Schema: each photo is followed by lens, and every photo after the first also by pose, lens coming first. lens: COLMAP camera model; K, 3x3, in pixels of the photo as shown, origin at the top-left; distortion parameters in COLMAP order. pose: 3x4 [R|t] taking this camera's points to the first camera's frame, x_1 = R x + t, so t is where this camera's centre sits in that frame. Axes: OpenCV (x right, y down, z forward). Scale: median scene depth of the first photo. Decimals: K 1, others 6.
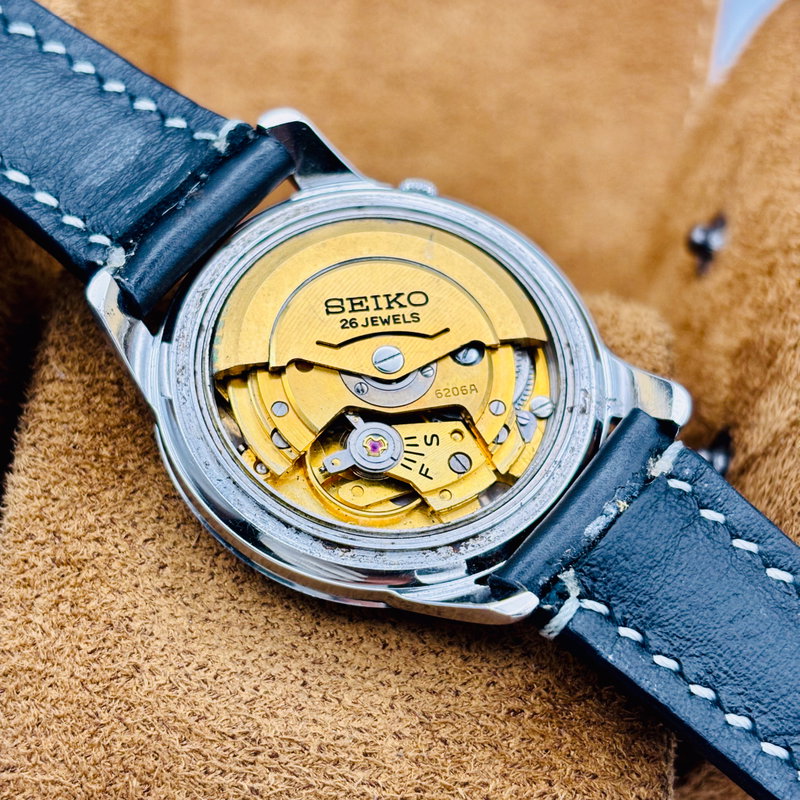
lens RADIAL K [[1680.6, 0, 400.0], [0, 1680.6, 400.0], [0, 0, 1]] dist [0.022590, -0.557678]
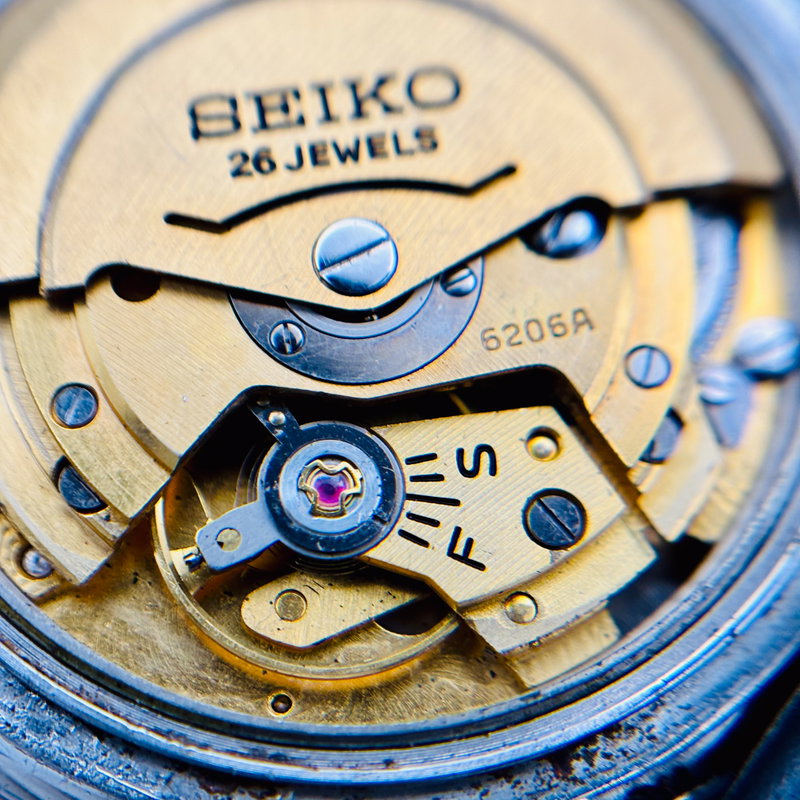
lens RADIAL K [[1693.9, 0, 365.5], [0, 1693.9, 399.5], [0, 0, 1]] dist [0.771421, -0.048135]
pose [[0.998085, -0.041789, -0.045597, 0.011129], [0.046648, 0.992691, 0.111304, -0.033923], [0.040613, -0.113218, 0.992740, 0.591058]]
